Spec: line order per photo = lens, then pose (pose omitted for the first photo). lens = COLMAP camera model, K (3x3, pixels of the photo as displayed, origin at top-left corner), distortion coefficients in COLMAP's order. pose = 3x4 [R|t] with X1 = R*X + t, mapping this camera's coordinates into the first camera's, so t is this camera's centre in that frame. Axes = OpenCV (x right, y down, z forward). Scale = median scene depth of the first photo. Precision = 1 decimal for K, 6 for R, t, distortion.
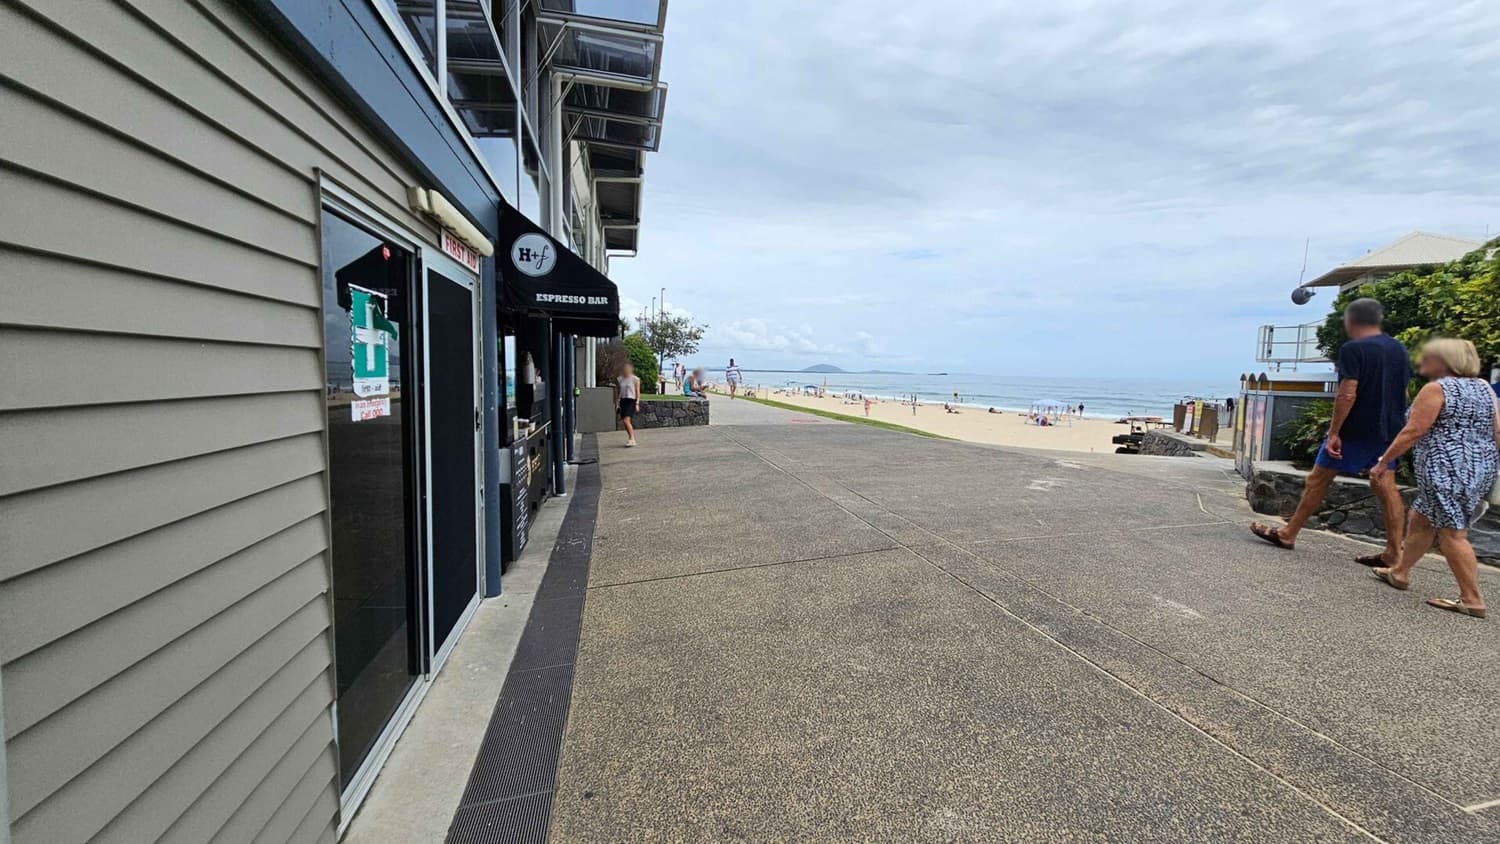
lens RADIAL K [[615.4, 0, 743.6], [0, 615.4, 417.9], [0, 0, 1]] dist [-0.002475, 0.000333]
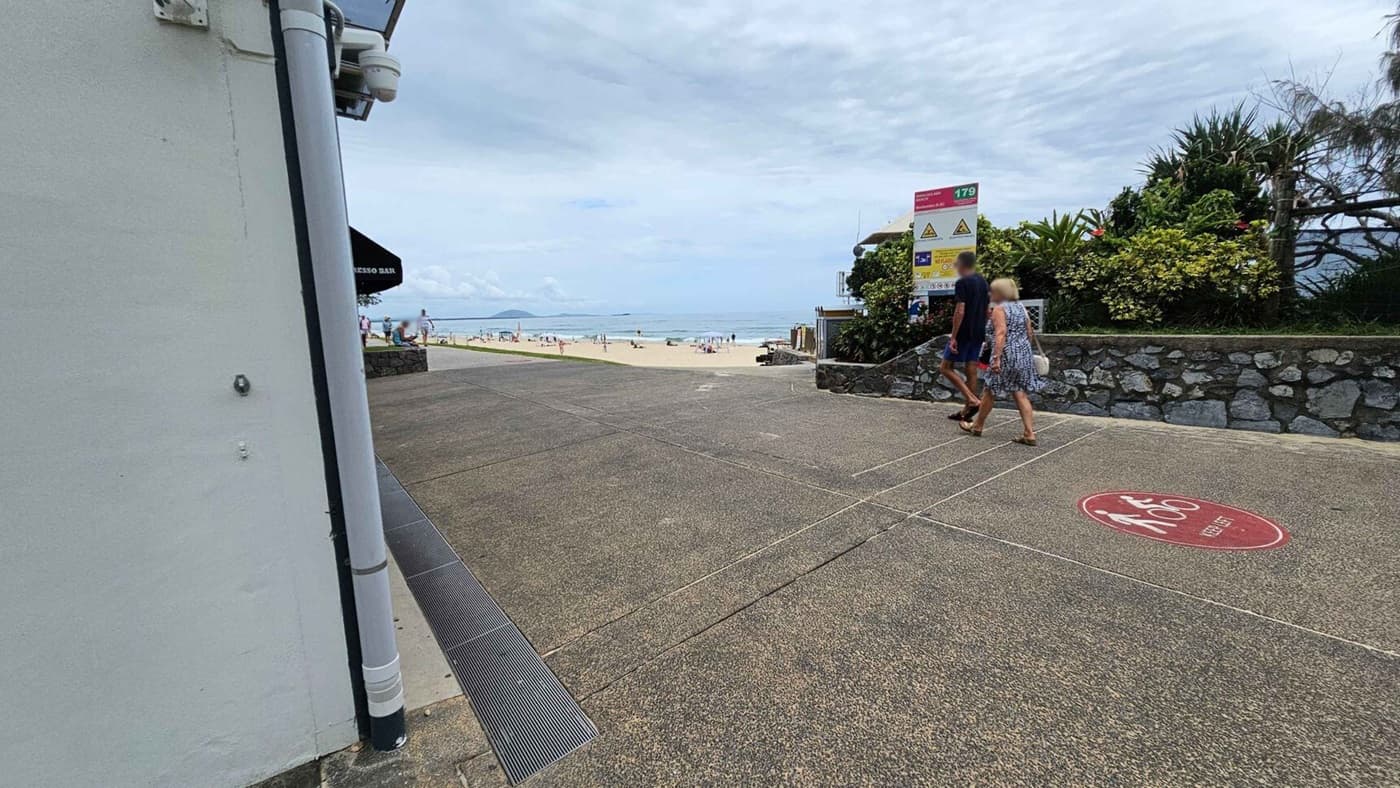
lens RADIAL K [[574.4, 0, 694.8], [0, 574.4, 390.8], [0, 0, 1]] dist [-0.002475, 0.000333]
pose [[0.907274, -0.097272, 0.409135, -0.047021], [0.073792, 0.994611, 0.072834, 0.006720], [-0.414014, -0.035889, 0.909563, -0.112521]]
